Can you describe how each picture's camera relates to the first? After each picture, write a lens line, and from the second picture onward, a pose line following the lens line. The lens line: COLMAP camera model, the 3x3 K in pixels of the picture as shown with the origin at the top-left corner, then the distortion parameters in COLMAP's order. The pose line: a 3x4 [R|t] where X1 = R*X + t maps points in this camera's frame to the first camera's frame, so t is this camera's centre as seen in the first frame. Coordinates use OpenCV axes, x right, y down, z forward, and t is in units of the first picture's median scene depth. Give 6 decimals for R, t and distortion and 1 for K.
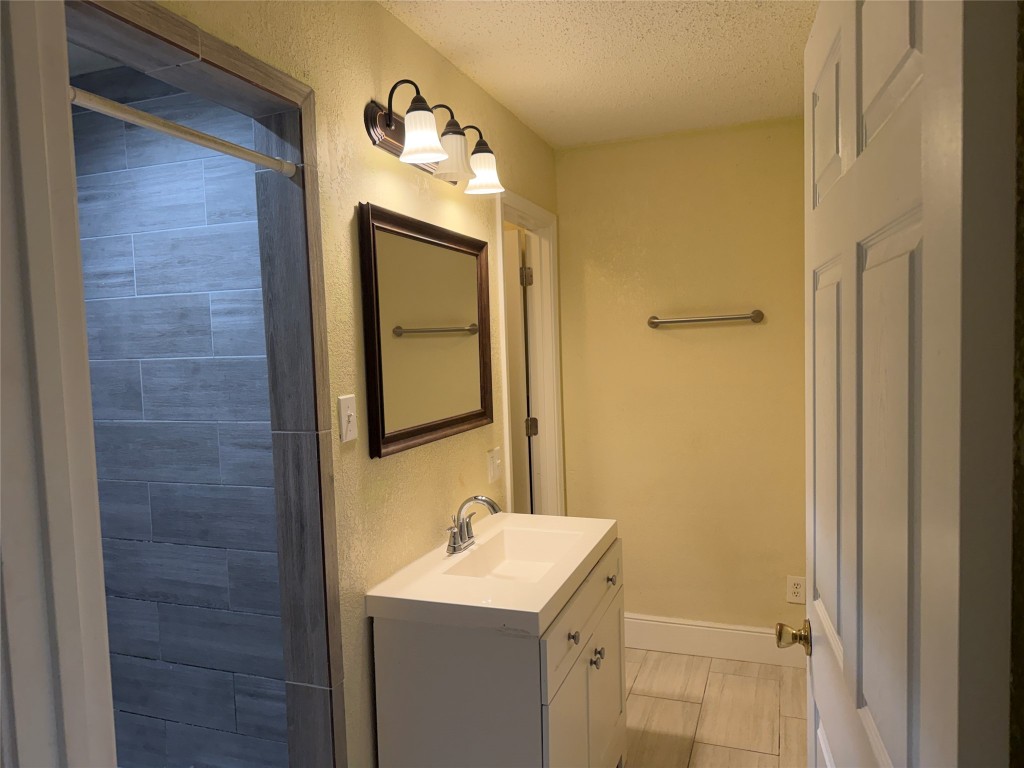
lens RADIAL K [[715.6, 0, 513.1], [0, 715.6, 387.6], [0, 0, 1]] dist [0.103026, -0.167620]
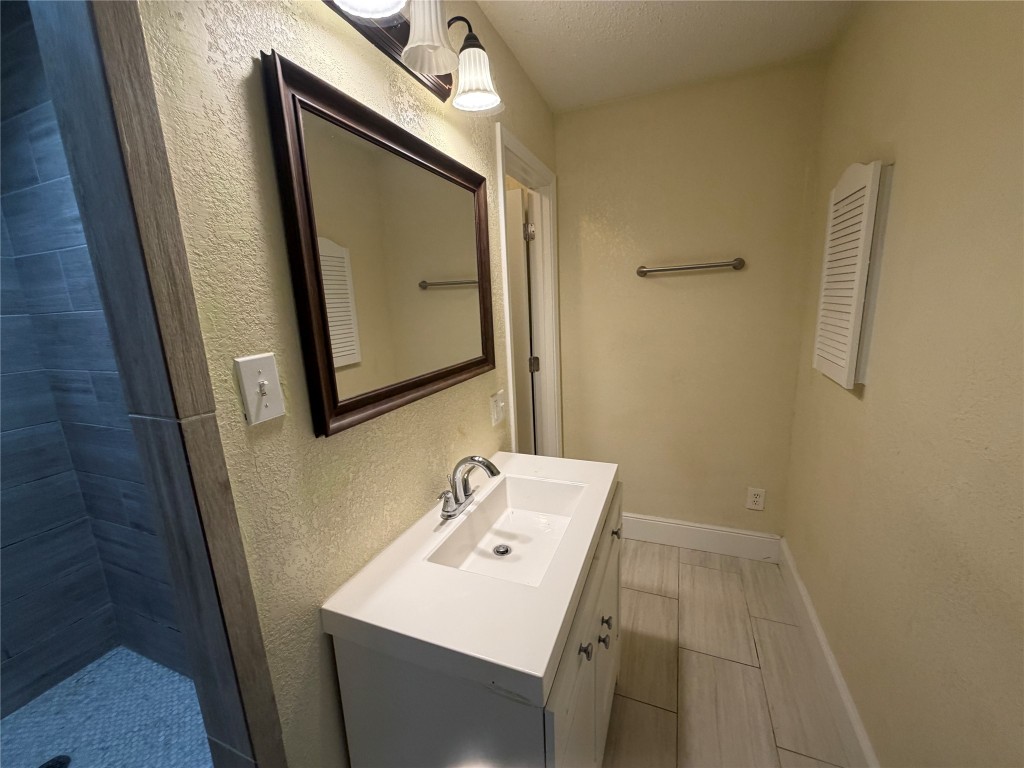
lens RADIAL K [[408.6, 0, 508.6], [0, 408.6, 384.0], [0, 0, 1]] dist [0.000230, -0.000189]
pose [[0.999194, -0.006750, -0.039571, 0.014416], [0.012114, 0.990506, 0.136933, -0.008658], [0.038271, -0.137302, 0.989790, 0.460108]]
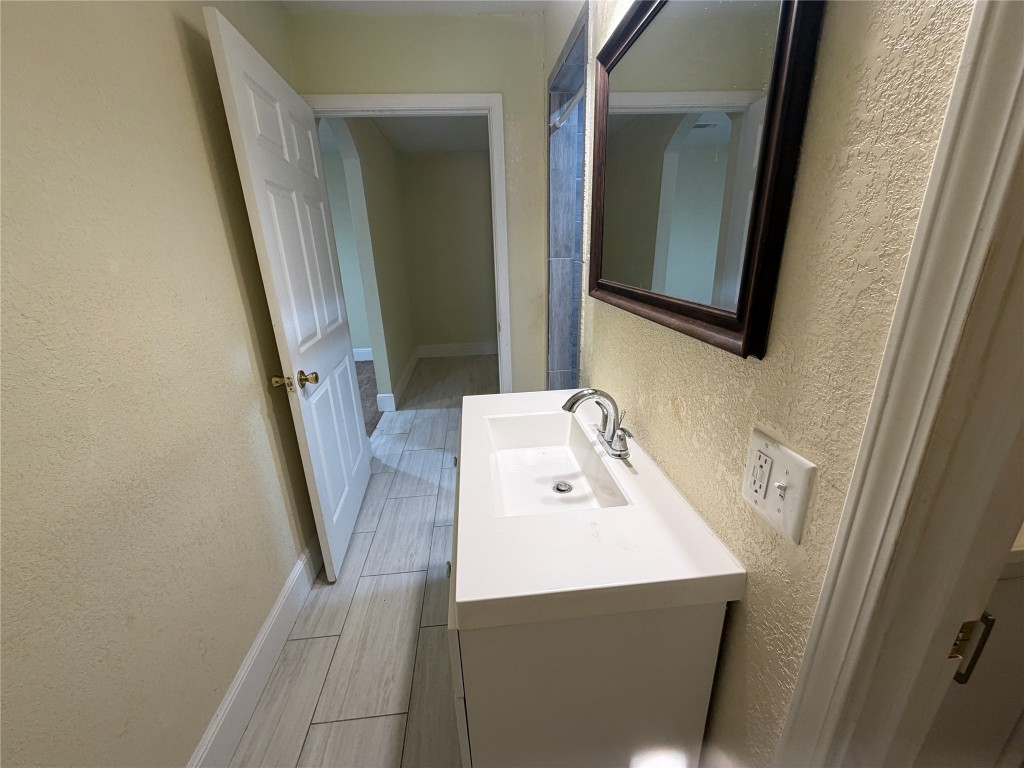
lens RADIAL K [[408.6, 0, 508.6], [0, 408.6, 384.0], [0, 0, 1]] dist [0.000230, -0.000189]
pose [[-0.902591, 0.192659, -0.384984, 0.197210], [0.033349, 0.922876, 0.383650, -0.031646], [0.429206, 0.333440, -0.839405, 1.240555]]
